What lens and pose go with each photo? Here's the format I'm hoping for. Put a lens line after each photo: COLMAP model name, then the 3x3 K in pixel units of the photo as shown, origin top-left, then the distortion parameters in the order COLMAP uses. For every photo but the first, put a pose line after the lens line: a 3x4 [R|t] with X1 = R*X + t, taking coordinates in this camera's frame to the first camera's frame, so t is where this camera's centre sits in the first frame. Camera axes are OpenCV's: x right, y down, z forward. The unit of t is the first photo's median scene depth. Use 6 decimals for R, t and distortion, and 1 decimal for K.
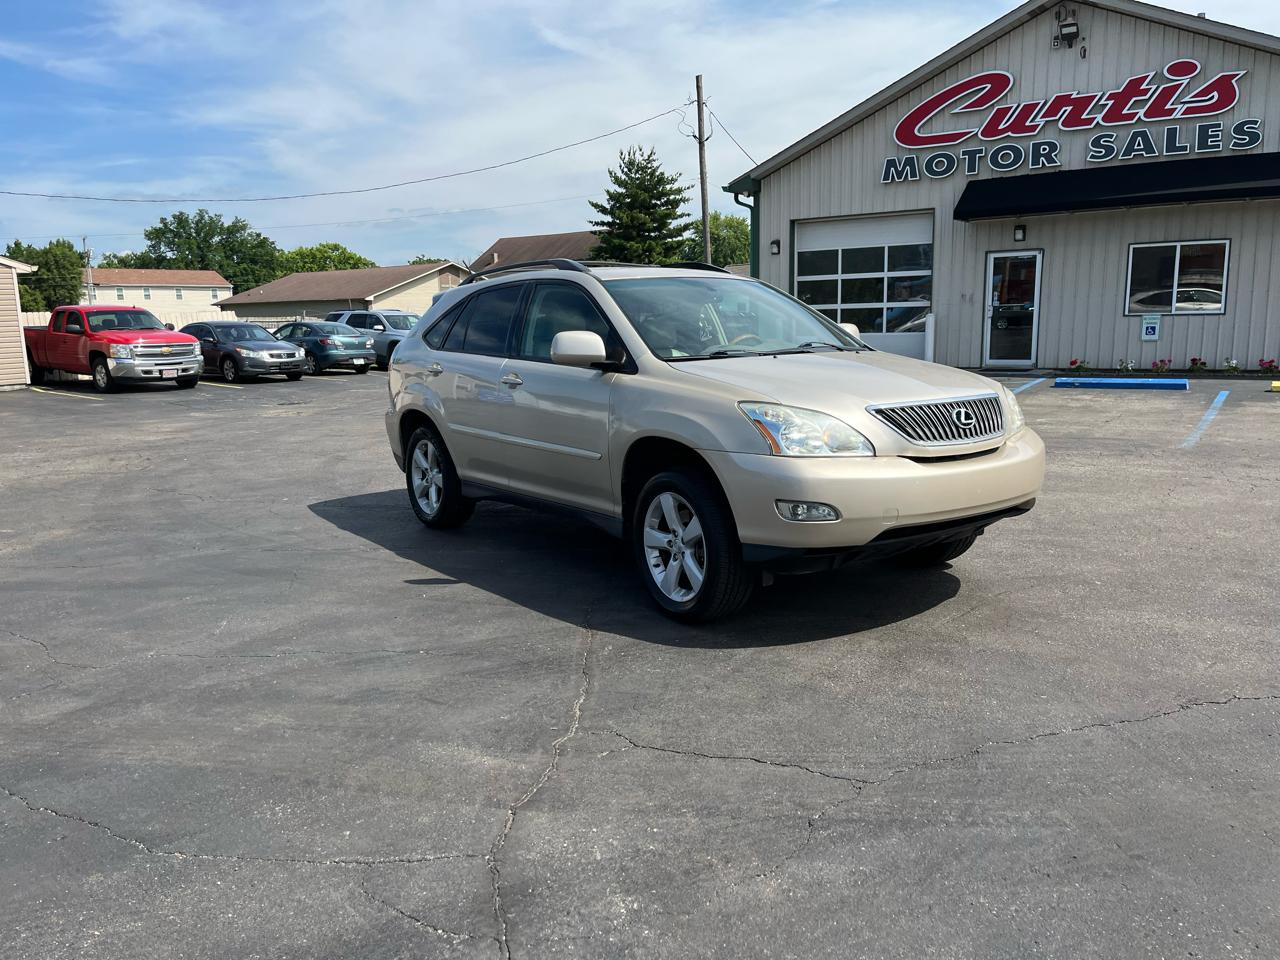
lens RADIAL K [[969.6, 0, 653.4], [0, 969.6, 487.3], [0, 0, 1]] dist [0.068831, -0.090404]
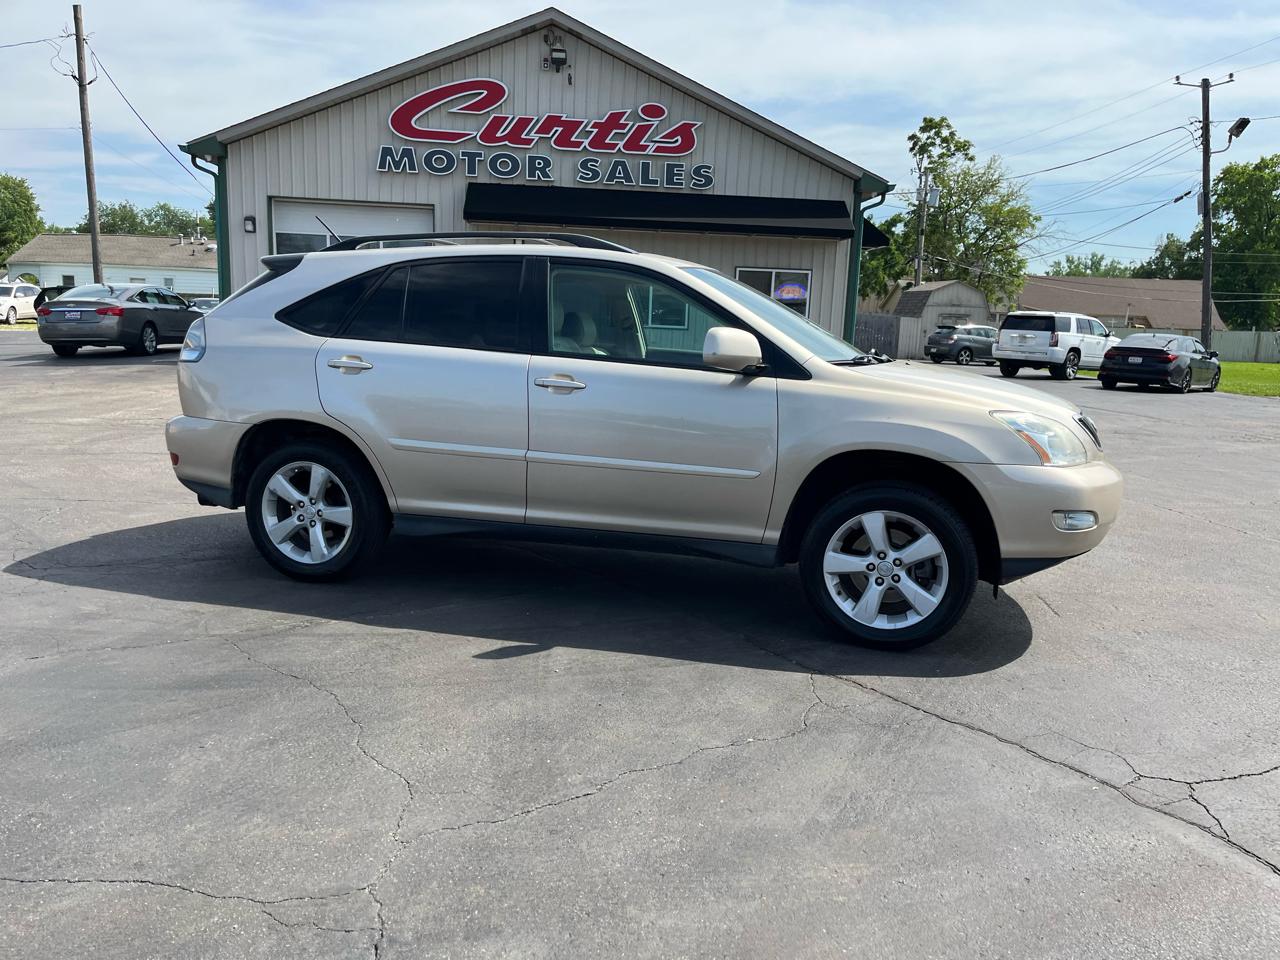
lens RADIAL K [[969.6, 0, 652.6], [0, 969.6, 483.2], [0, 0, 1]] dist [0.068831, -0.090404]
pose [[0.785025, -0.052196, 0.617261, -0.186343], [0.052360, 0.998469, 0.017841, -0.012560], [-0.617247, 0.018314, 0.786556, 0.107007]]
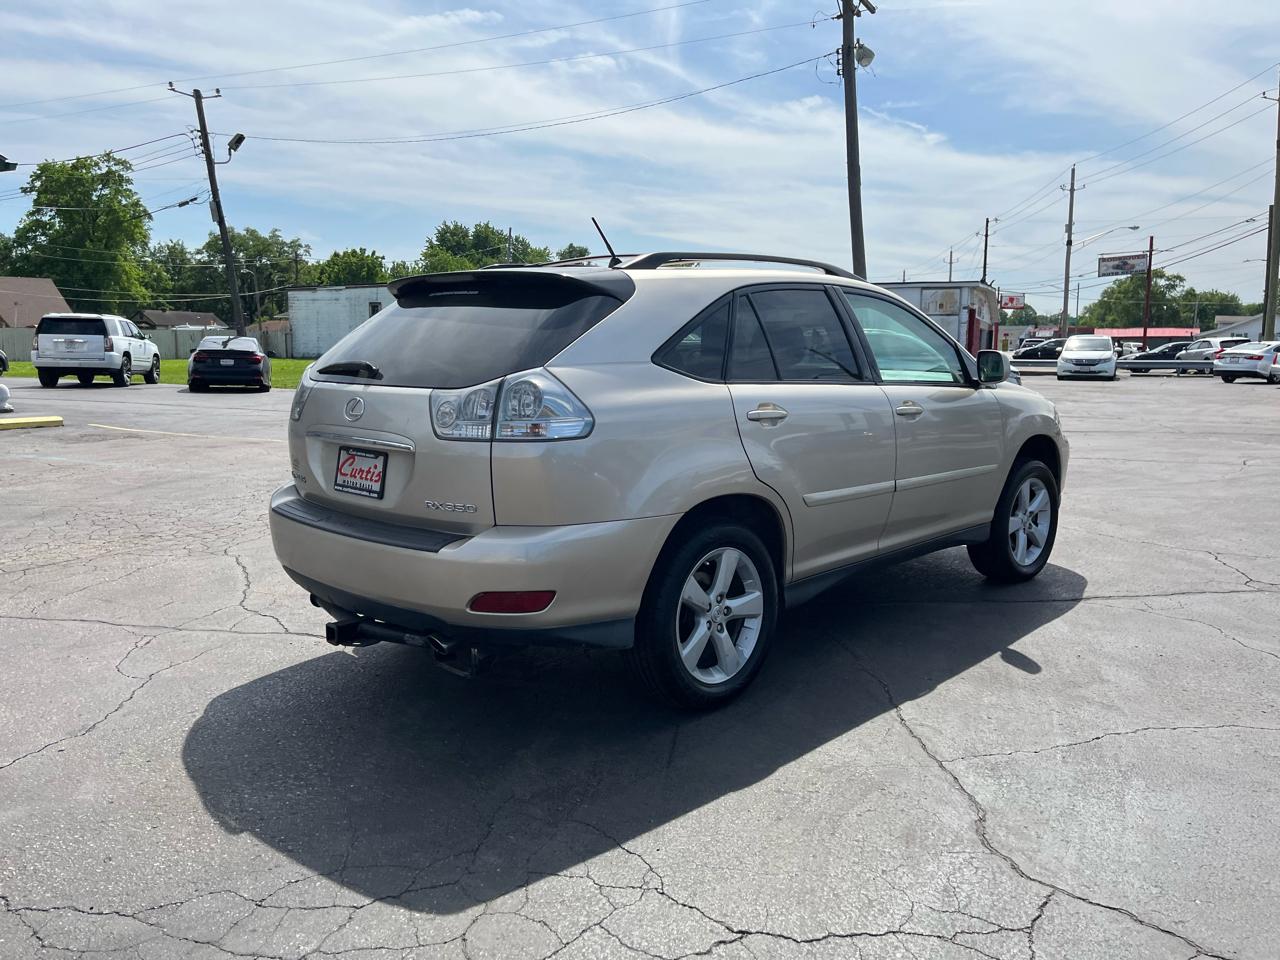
lens RADIAL K [[969.6, 0, 651.0], [0, 969.6, 466.3], [0, 0, 1]] dist [0.068831, -0.090404]
pose [[-0.176894, -0.102929, 0.978833, -0.292962], [0.163550, 0.977616, 0.132358, -0.066704], [-0.970546, 0.183502, -0.156100, 0.432999]]
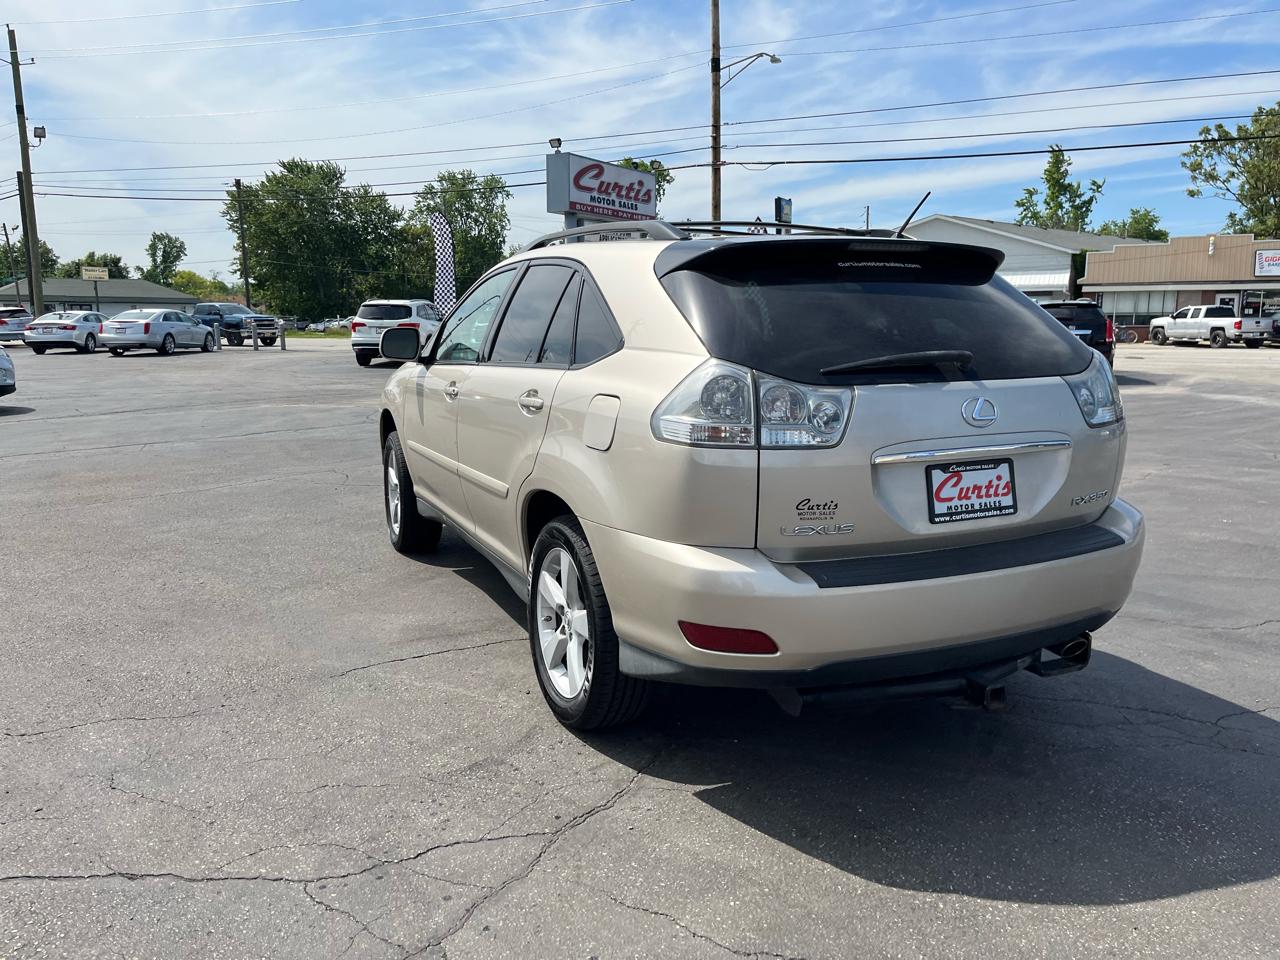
lens RADIAL K [[969.6, 0, 644.1], [0, 969.6, 477.8], [0, 0, 1]] dist [0.068831, -0.090404]
pose [[-0.981093, -0.005601, 0.193455, -0.060538], [0.058392, 0.944434, 0.323473, -0.106542], [-0.184517, 0.328653, -0.926251, 0.621310]]
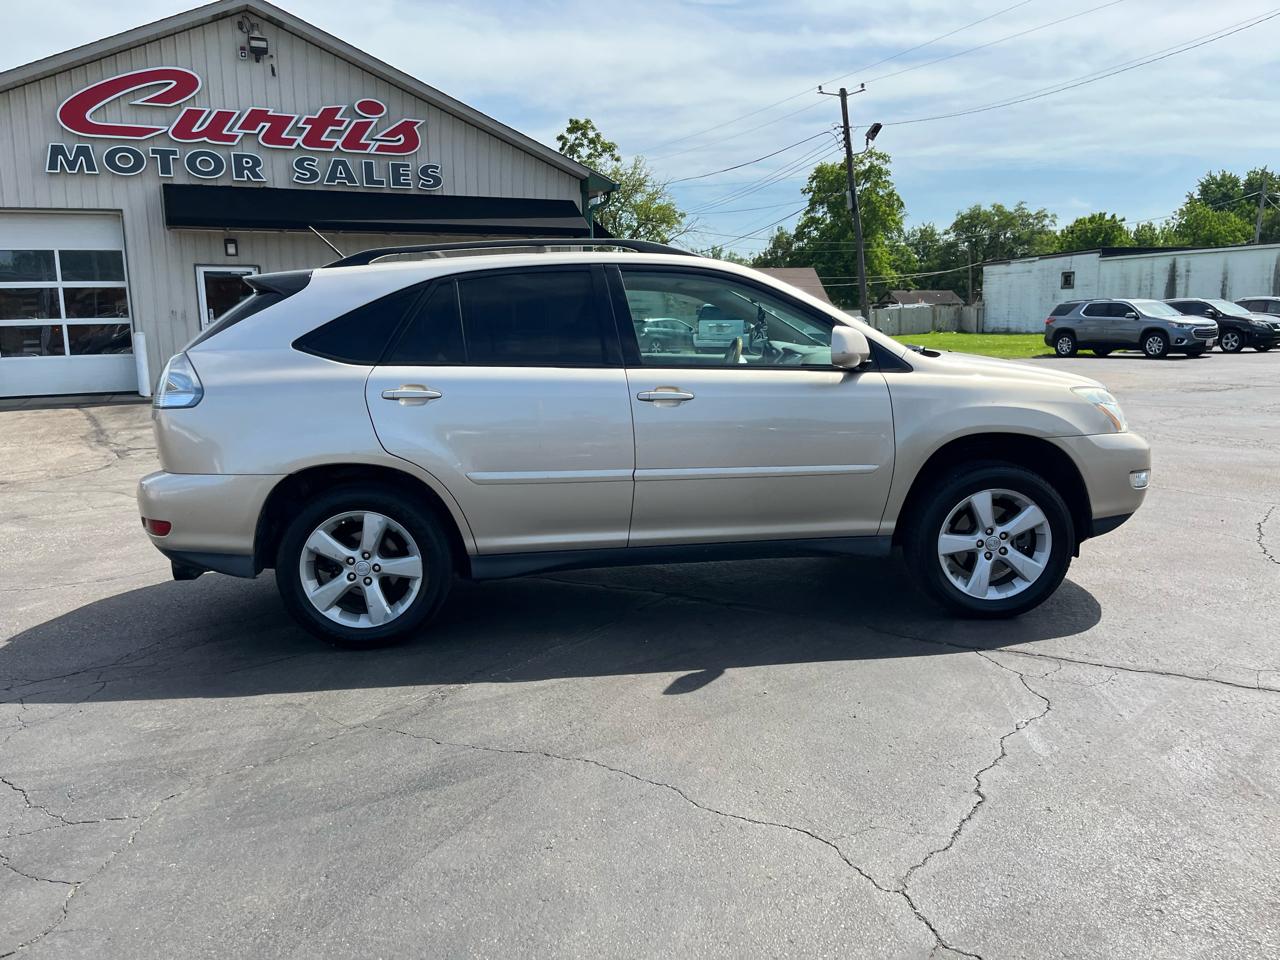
lens RADIAL K [[969.6, 0, 654.1], [0, 969.6, 476.4], [0, 0, 1]] dist [0.068831, -0.090404]
pose [[0.523547, -0.122361, 0.843165, -0.255468], [0.153817, 0.986947, 0.047717, -0.027599], [-0.837997, 0.104711, 0.535534, 0.196523]]
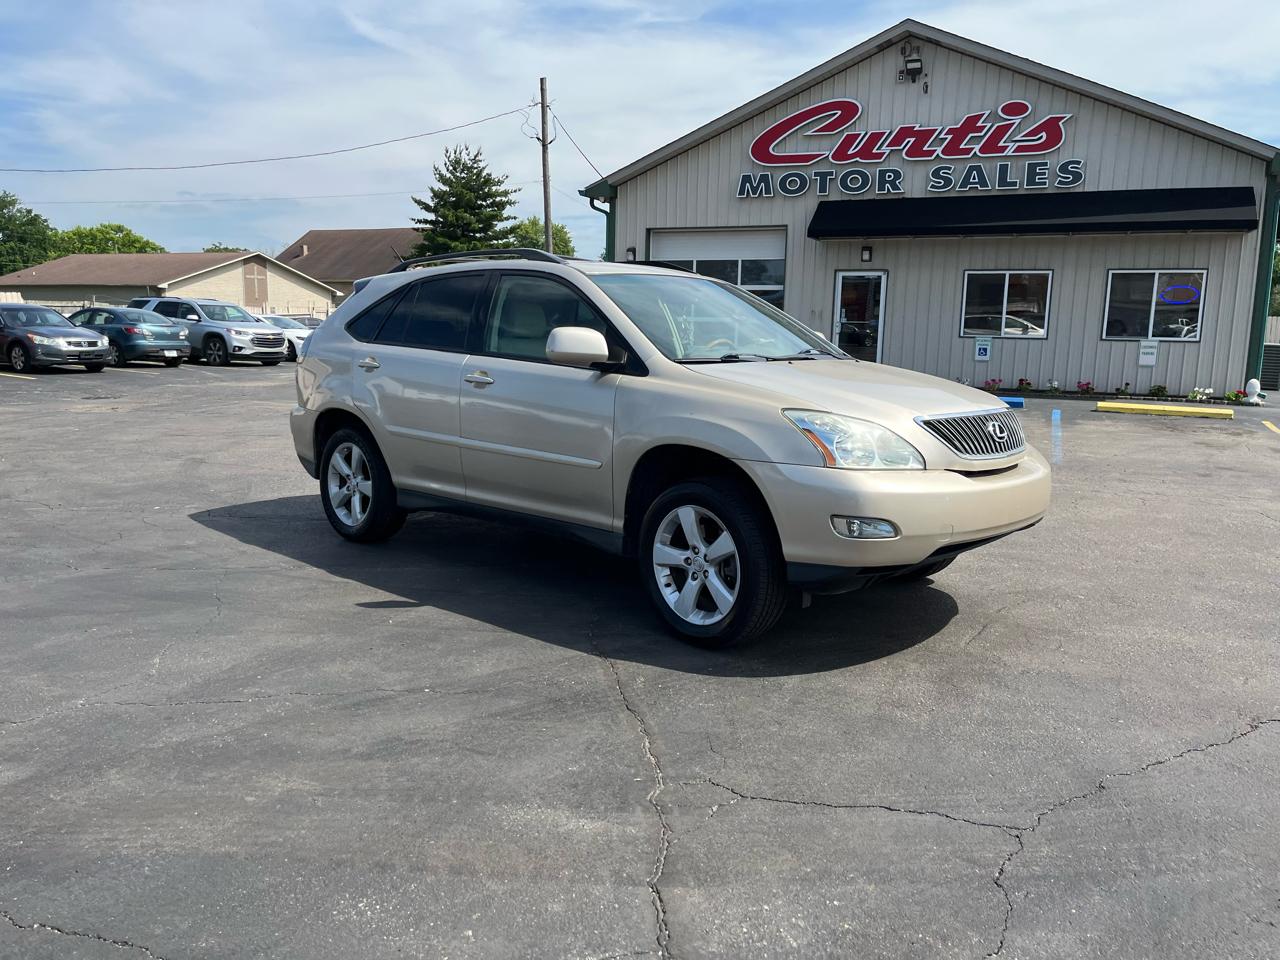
lens RADIAL K [[969.6, 0, 654.9], [0, 969.6, 467.8], [0, 0, 1]] dist [0.068831, -0.090404]
pose [[0.981306, 0.012016, 0.192080, -0.050752], [-0.007096, 0.999629, -0.026283, -0.001694], [-0.192325, 0.024428, 0.981027, 0.026255]]
